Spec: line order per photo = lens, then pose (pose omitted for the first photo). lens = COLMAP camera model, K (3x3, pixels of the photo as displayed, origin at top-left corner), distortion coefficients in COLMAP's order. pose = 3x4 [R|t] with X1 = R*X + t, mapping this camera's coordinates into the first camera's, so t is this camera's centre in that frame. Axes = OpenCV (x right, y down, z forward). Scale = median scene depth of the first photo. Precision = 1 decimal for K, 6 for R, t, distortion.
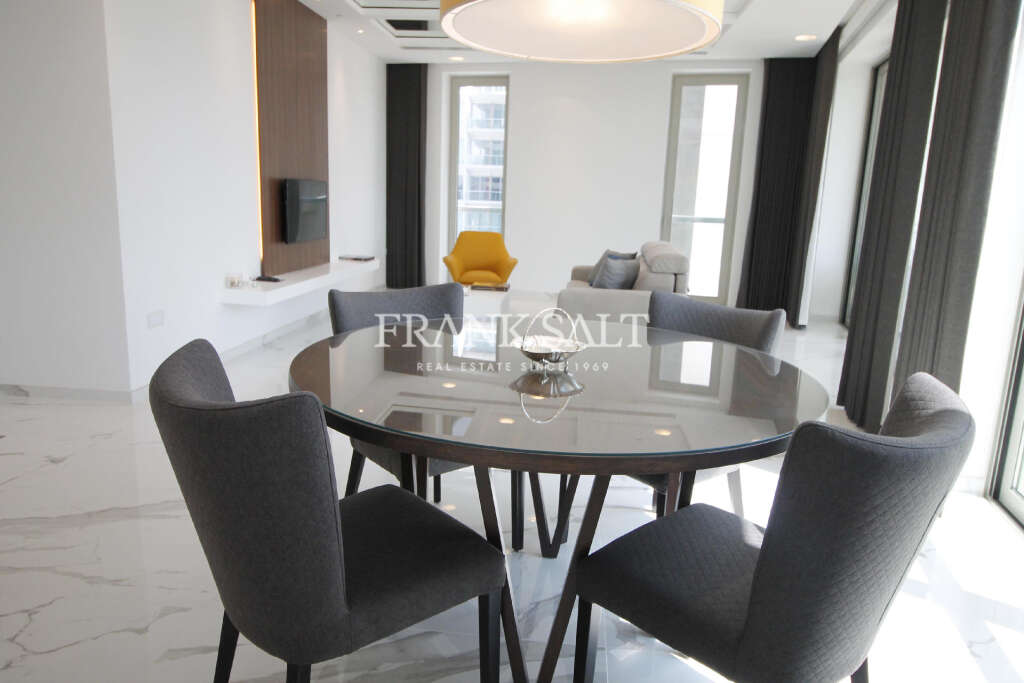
lens RADIAL K [[693.2, 0, 512.0], [0, 693.2, 341.5], [0, 0, 1]] dist [-0.000681, 0.000914]
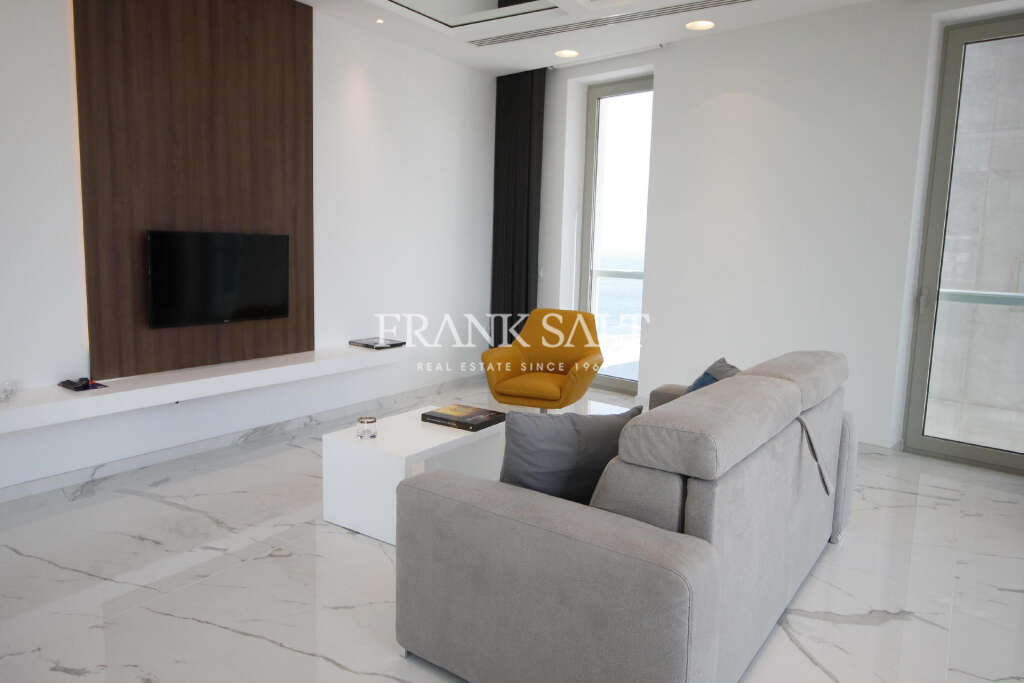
lens RADIAL K [[693.2, 0, 512.0], [0, 693.2, 341.5], [0, 0, 1]] dist [-0.000681, 0.000914]
pose [[0.884678, 0.055070, -0.462939, 0.233287], [-0.091984, 0.994097, -0.057527, -0.100882], [0.457039, 0.093476, 0.884521, 0.474124]]
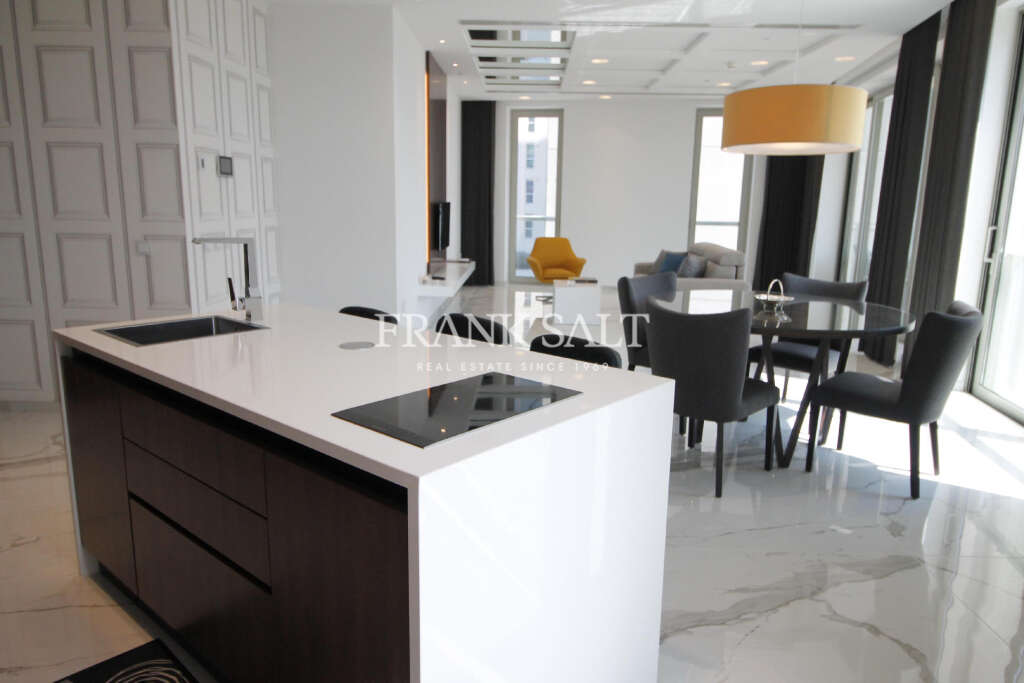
lens RADIAL K [[693.2, 0, 512.0], [0, 693.2, 341.5], [0, 0, 1]] dist [-0.000681, 0.000914]
pose [[0.997298, -0.033986, 0.065123, -0.229856], [0.033960, 0.999422, 0.001513, 0.027197], [-0.065137, 0.000702, 0.997876, -0.269807]]
